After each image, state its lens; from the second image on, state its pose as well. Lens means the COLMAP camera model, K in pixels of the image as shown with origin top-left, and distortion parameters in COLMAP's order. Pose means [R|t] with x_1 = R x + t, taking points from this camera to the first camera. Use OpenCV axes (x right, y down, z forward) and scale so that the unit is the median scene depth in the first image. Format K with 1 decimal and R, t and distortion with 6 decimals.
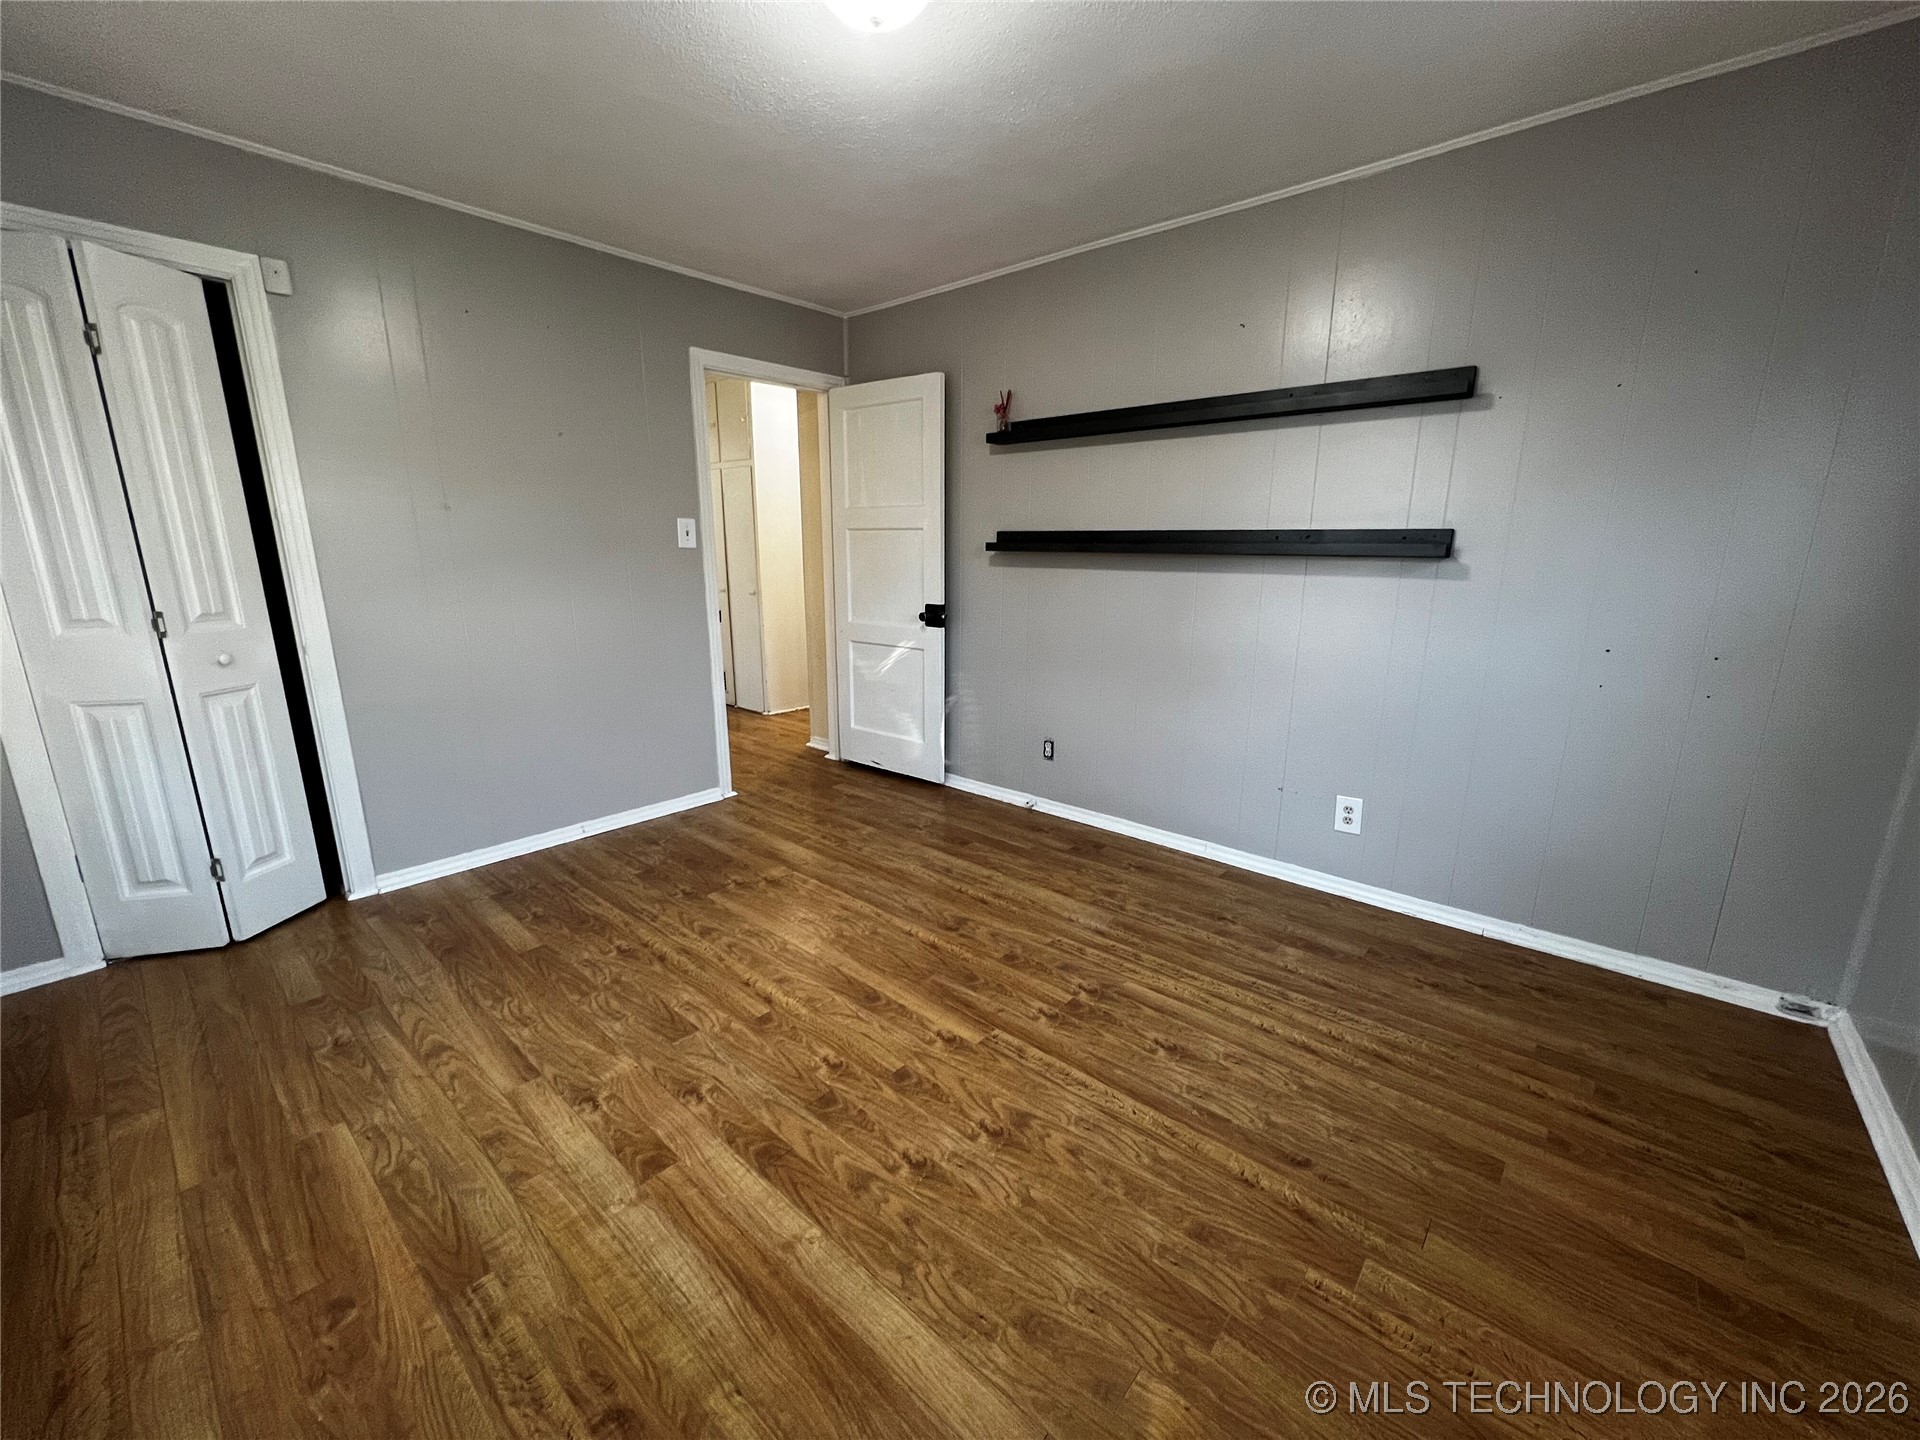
lens RADIAL K [[766.3, 0, 958.9], [0, 766.3, 720.2], [0, 0, 1]] dist [0.000868, -0.000654]
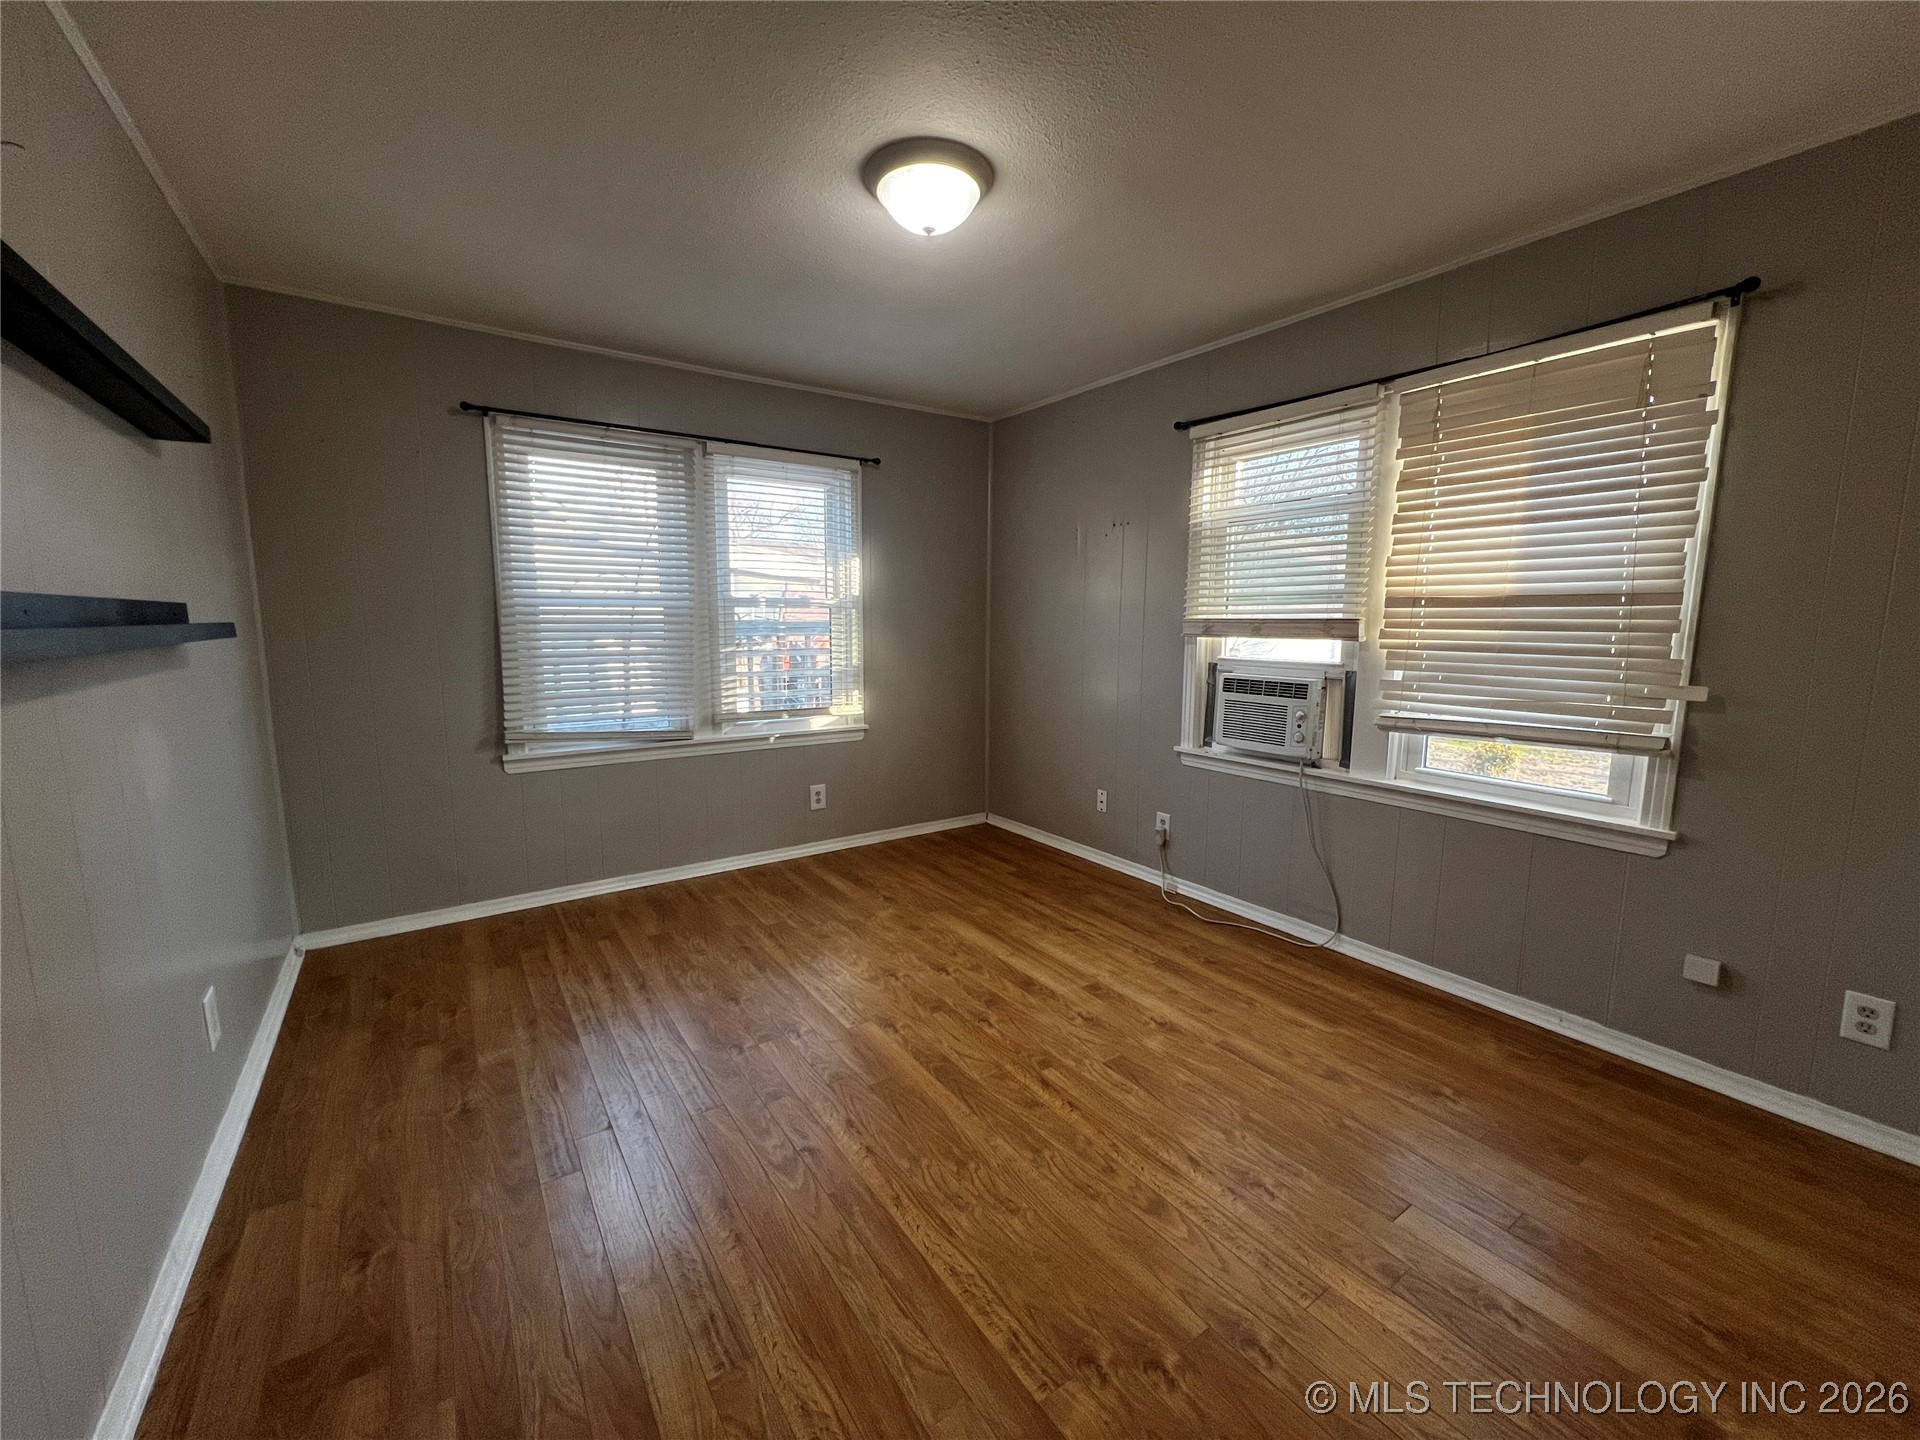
lens RADIAL K [[766.3, 0, 959.8], [0, 766.3, 719.6], [0, 0, 1]] dist [0.000868, -0.000654]
pose [[-0.970620, -0.038406, 0.237534, -0.357977], [0.047792, 0.936741, 0.346745, -0.416810], [-0.235825, 0.347909, -0.907384, 1.753733]]
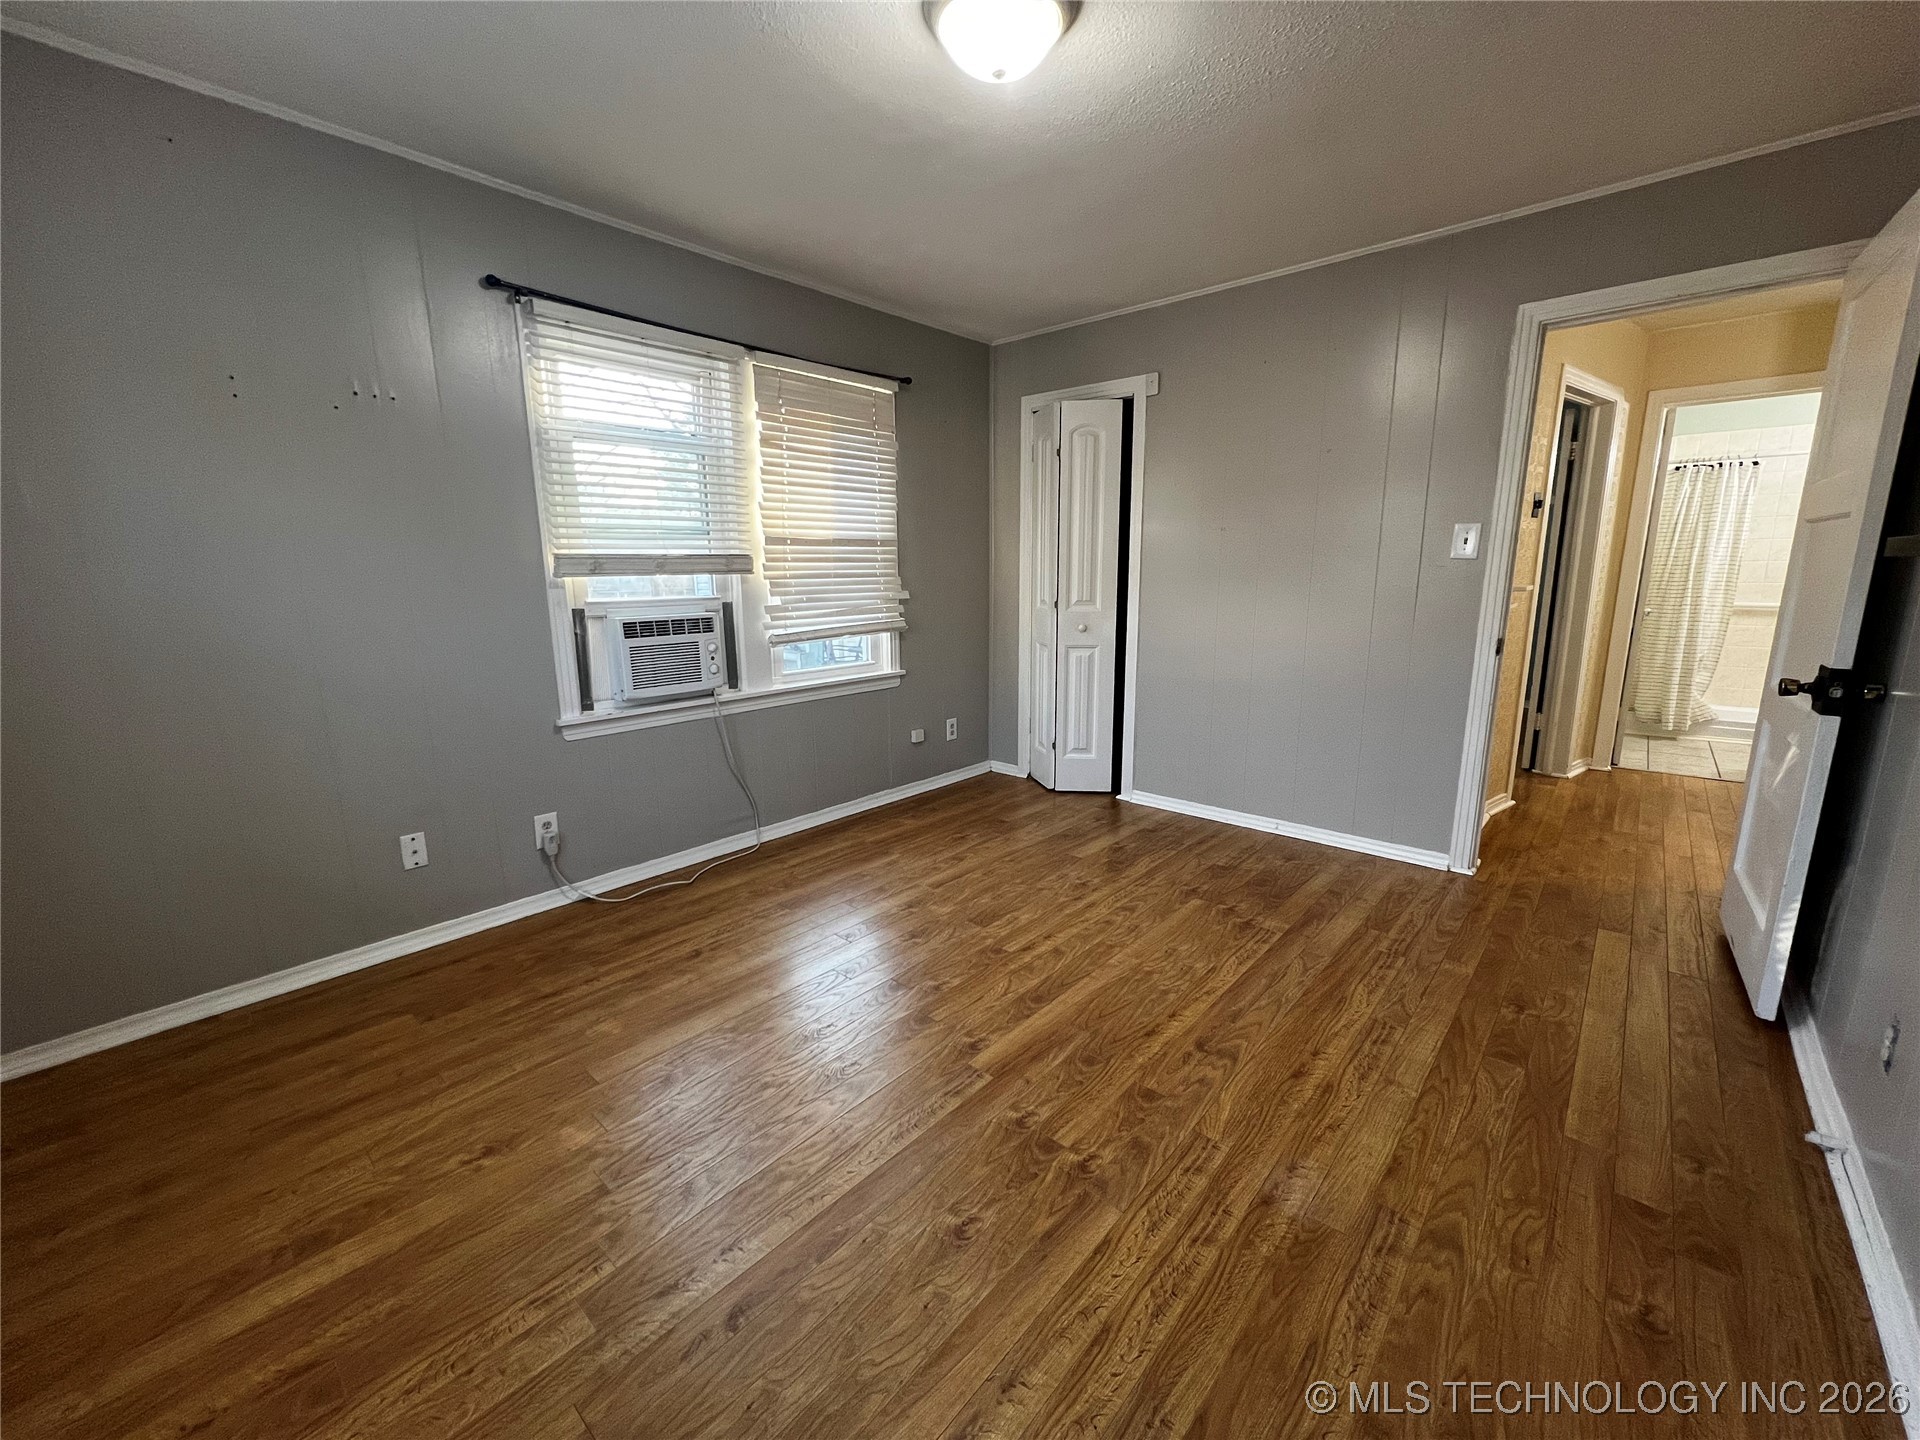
lens RADIAL K [[766.3, 0, 955.8], [0, 766.3, 720.4], [0, 0, 1]] dist [0.000868, -0.000654]
pose [[-0.012043, 0.193687, -0.980989, 0.814361], [-0.216465, 0.957292, 0.191666, -0.161263], [0.976216, 0.214658, 0.030398, 0.787291]]
